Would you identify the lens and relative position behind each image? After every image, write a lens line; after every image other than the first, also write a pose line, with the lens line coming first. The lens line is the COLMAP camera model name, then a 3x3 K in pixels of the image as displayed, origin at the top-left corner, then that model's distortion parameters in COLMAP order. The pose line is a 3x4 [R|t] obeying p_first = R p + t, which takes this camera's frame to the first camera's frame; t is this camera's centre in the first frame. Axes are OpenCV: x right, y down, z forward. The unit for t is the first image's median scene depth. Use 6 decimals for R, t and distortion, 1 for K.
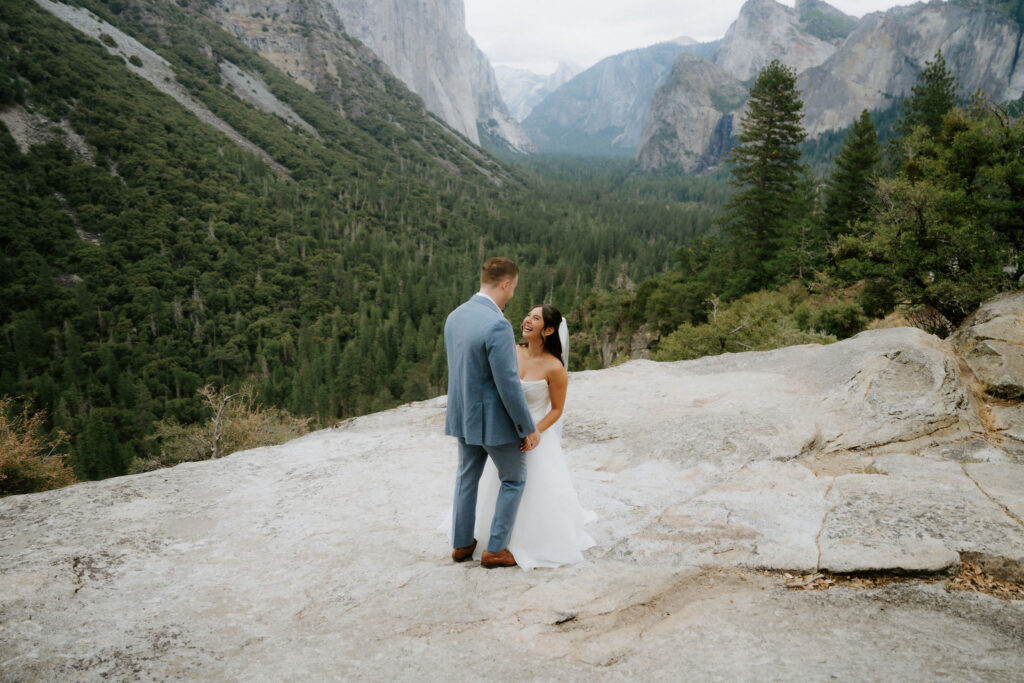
lens RADIAL K [[689.8, 0, 508.3], [0, 689.8, 347.5], [0, 0, 1]] dist [-0.003452, 0.004310]
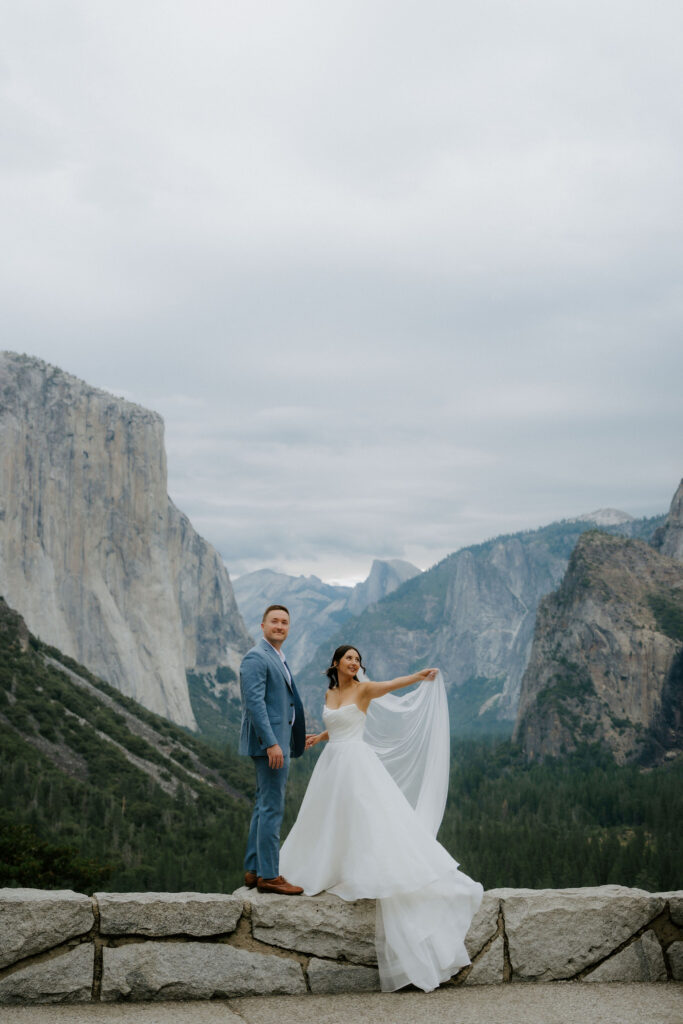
lens RADIAL K [[1455.6, 0, 335.0], [0, 1455.6, 508.1], [0, 0, 1]] dist [0.013078, -0.090090]
pose [[0.999320, -0.015097, 0.033653, 0.173211], [0.027813, 0.907700, -0.418698, -0.026304], [-0.024225, 0.419349, 0.907502, 0.206374]]
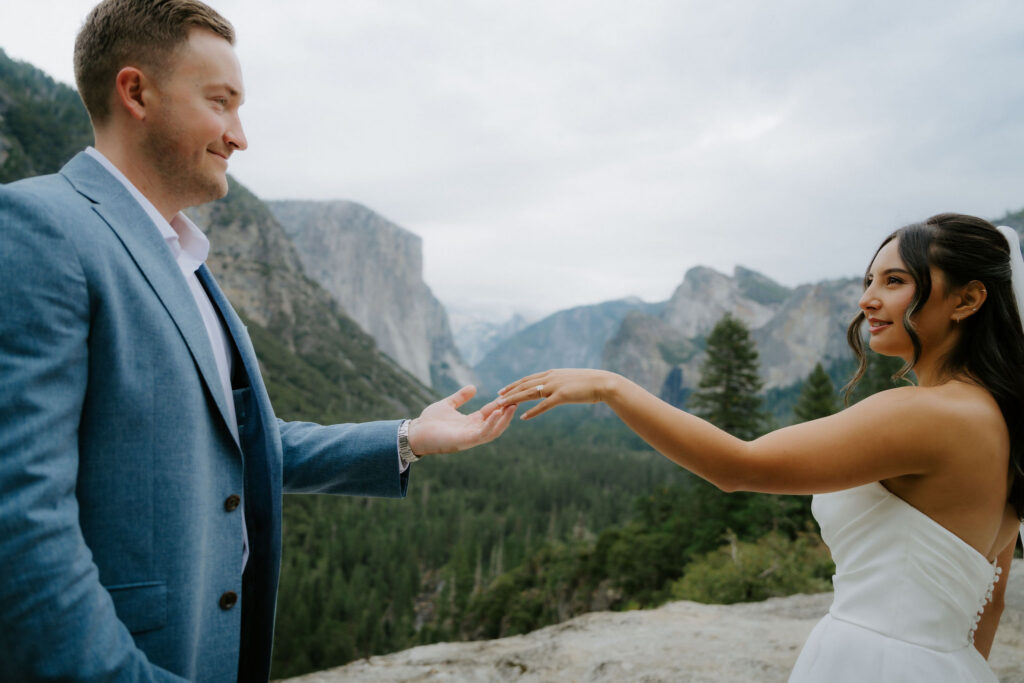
lens RADIAL K [[727.0, 0, 511.9], [0, 727.0, 345.6], [0, 0, 1]] dist [0.000665, 0.004959]
pose [[0.996470, 0.047696, 0.069079, -0.000570], [-0.021527, 0.940580, -0.338888, 0.000317], [-0.081138, 0.336205, 0.938287, 0.002593]]
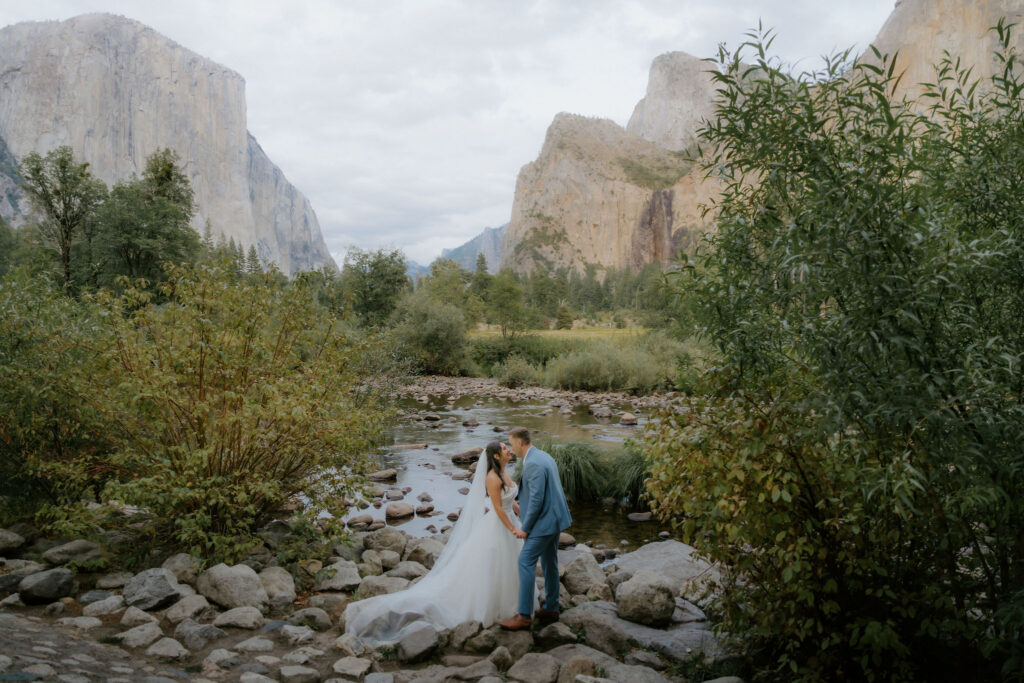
lens RADIAL K [[689.8, 0, 508.3], [0, 689.8, 347.5], [0, 0, 1]] dist [-0.003452, 0.004310]
pose [[0.991091, -0.024430, 0.130930, 0.664067], [0.060429, 0.958510, -0.278581, -0.459149], [-0.118692, 0.284011, 0.951446, 2.708060]]
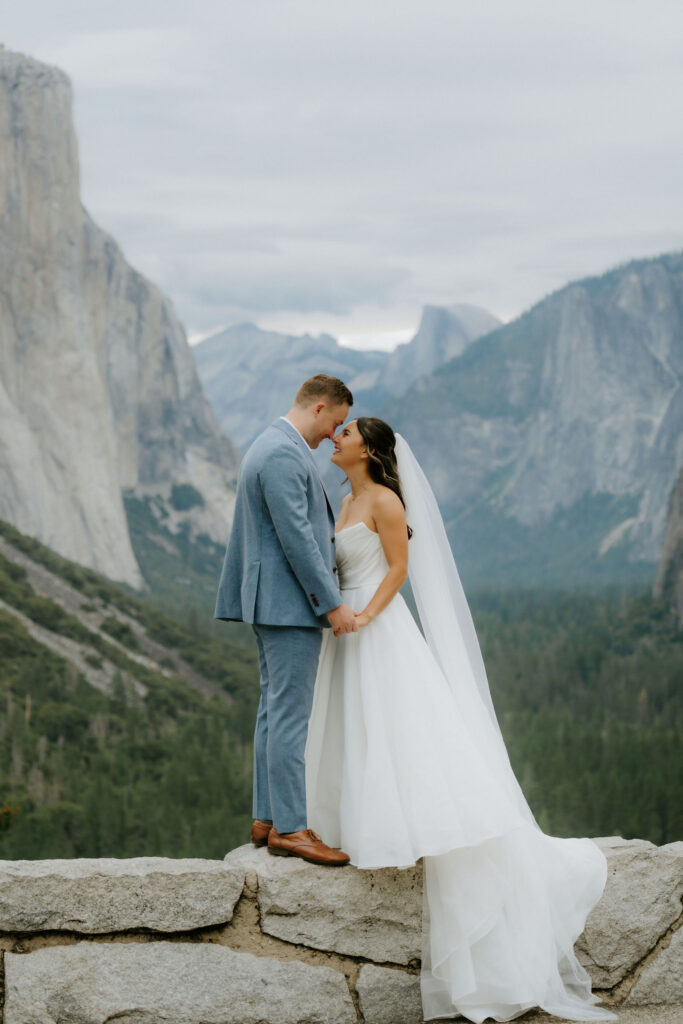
lens RADIAL K [[2383.0, 0, 301.1], [0, 2383.0, 508.8], [0, 0, 1]] dist [0.020025, -0.111062]
pose [[0.999250, -0.038350, 0.005429, 0.172442], [0.038158, 0.950648, -0.307916, -0.027801], [0.006648, 0.307892, 0.951398, 0.212241]]
